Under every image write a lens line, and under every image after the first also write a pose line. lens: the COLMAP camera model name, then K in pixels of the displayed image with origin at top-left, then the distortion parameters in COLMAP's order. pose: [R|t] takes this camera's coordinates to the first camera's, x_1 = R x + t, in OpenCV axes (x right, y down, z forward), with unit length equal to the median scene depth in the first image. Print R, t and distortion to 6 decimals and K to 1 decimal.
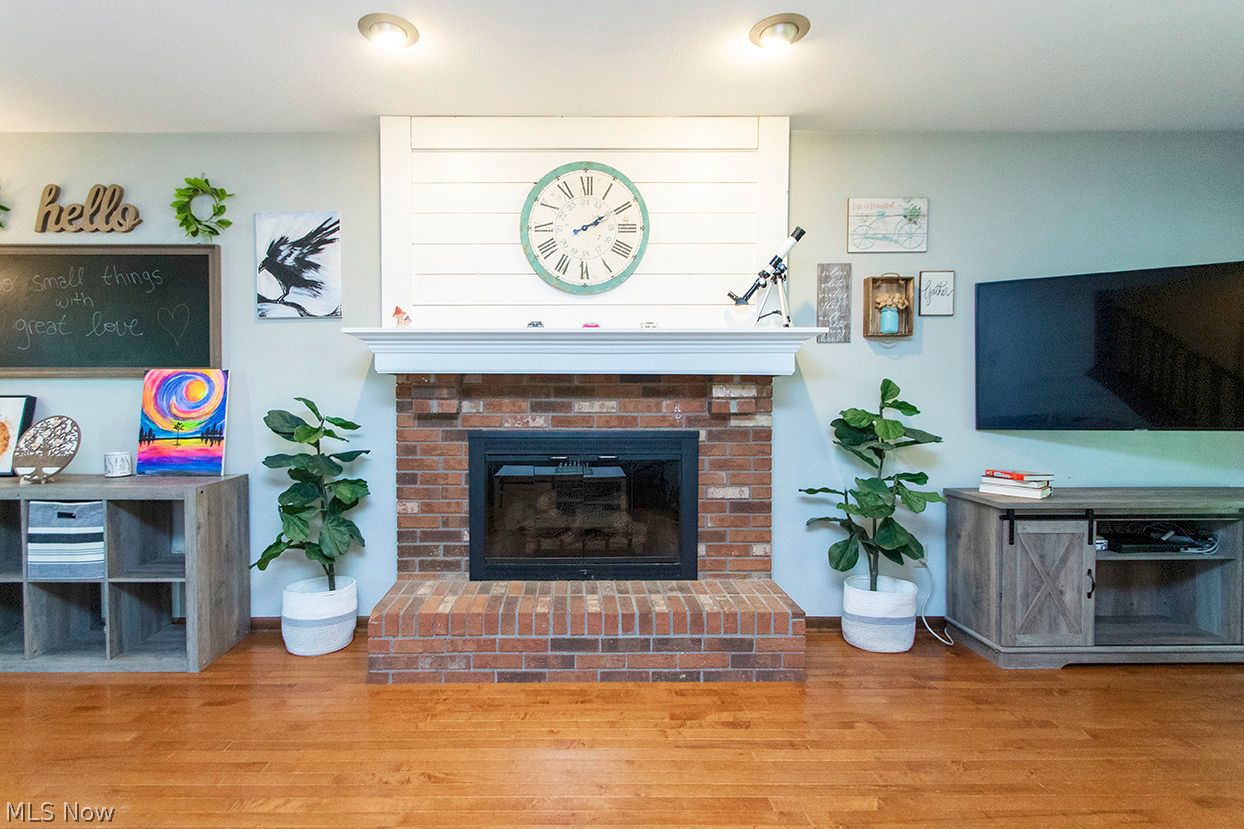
lens RADIAL K [[578.9, 0, 620.8], [0, 578.9, 410.9], [0, 0, 1]] dist [0.011298, -0.000830]
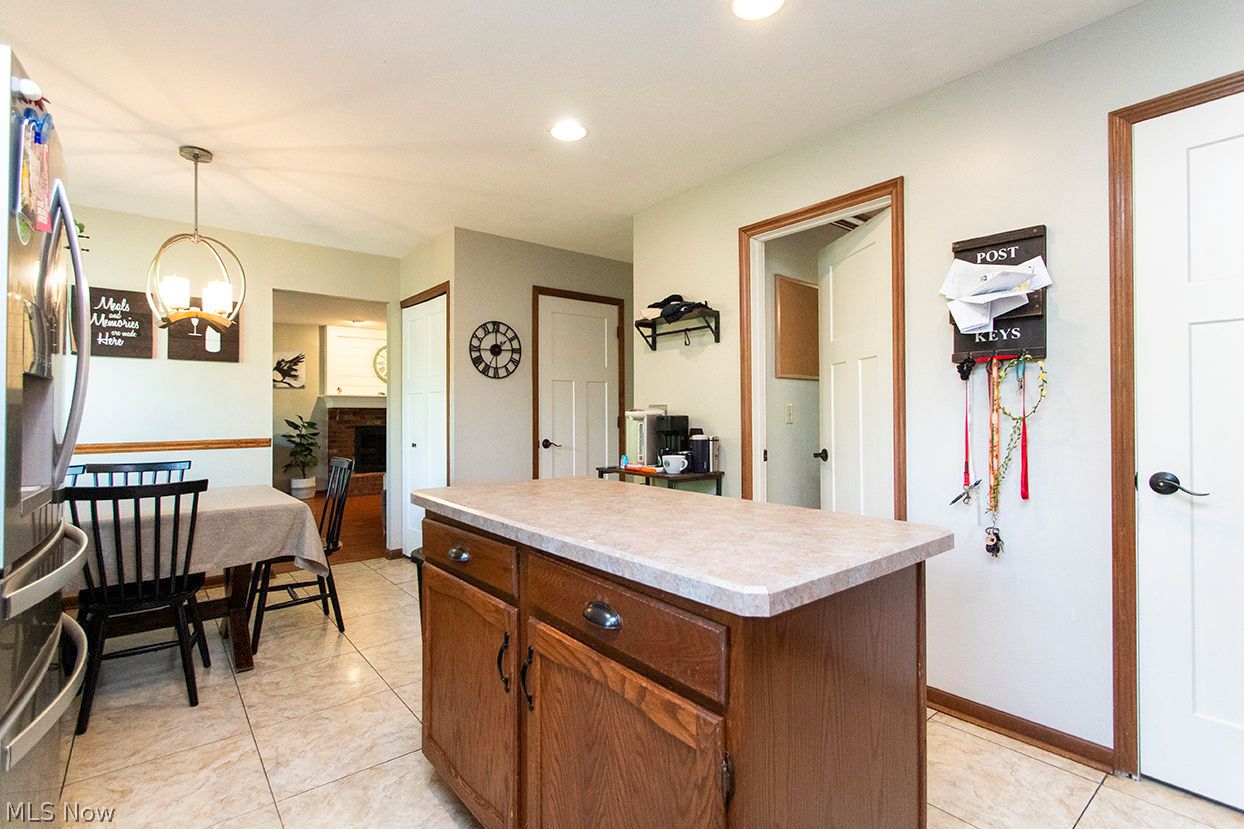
lens RADIAL K [[578.9, 0, 622.0], [0, 578.9, 412.1], [0, 0, 1]] dist [0.011298, -0.000830]
pose [[0.785710, 0.009160, 0.618527, -1.038531], [0.000010, 0.999890, -0.014820, 0.004740], [-0.618594, 0.011650, 0.785624, -2.295622]]
